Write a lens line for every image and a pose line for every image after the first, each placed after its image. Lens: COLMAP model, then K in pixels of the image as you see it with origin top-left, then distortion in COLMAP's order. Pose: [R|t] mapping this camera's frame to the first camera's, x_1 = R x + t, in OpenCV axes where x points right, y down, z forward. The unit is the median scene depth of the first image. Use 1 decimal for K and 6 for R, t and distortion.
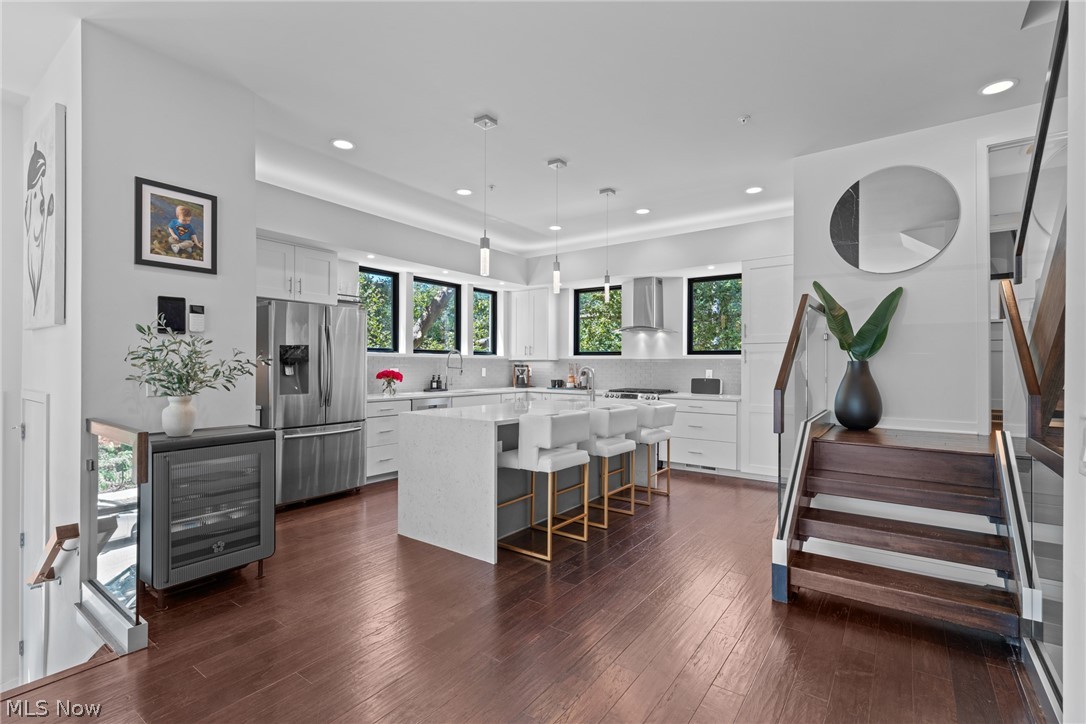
lens RADIAL K [[485.1, 0, 546.2], [0, 485.1, 360.9], [0, 0, 1]] dist [-0.002400, 0.001088]
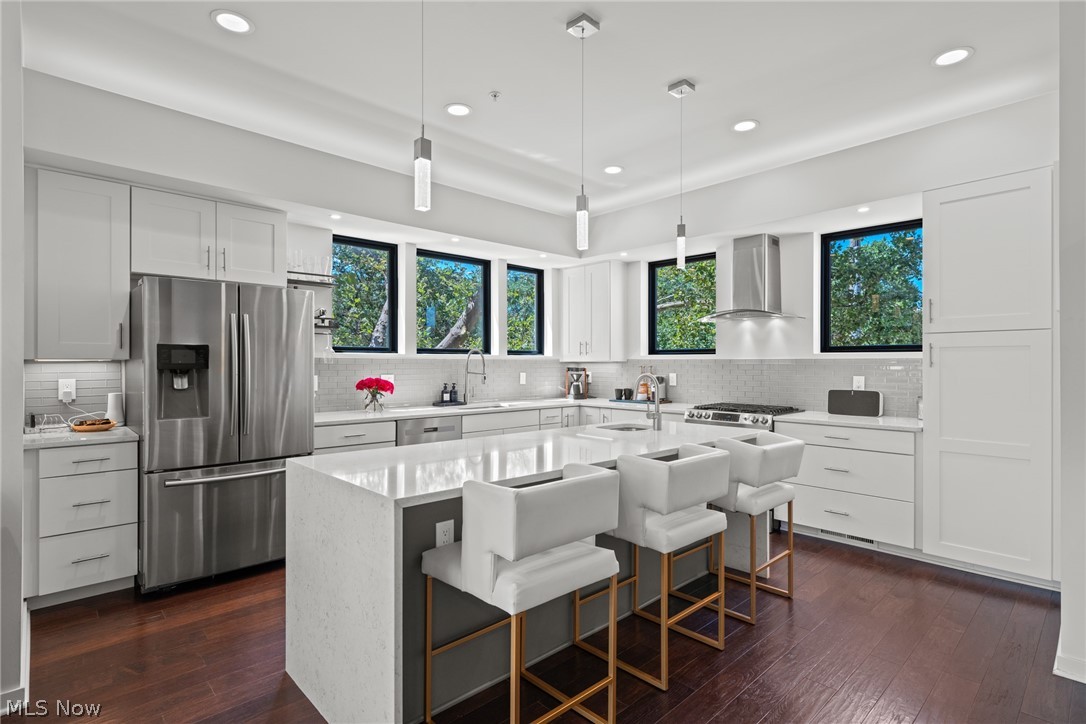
lens RADIAL K [[528.7, 0, 542.4], [0, 528.7, 363.1], [0, 0, 1]] dist [-0.000896, 0.000668]
pose [[0.981767, -0.005279, -0.190012, 0.064395], [0.006267, 0.999970, 0.004601, -0.004310], [0.189982, -0.005708, 0.981771, 0.254375]]
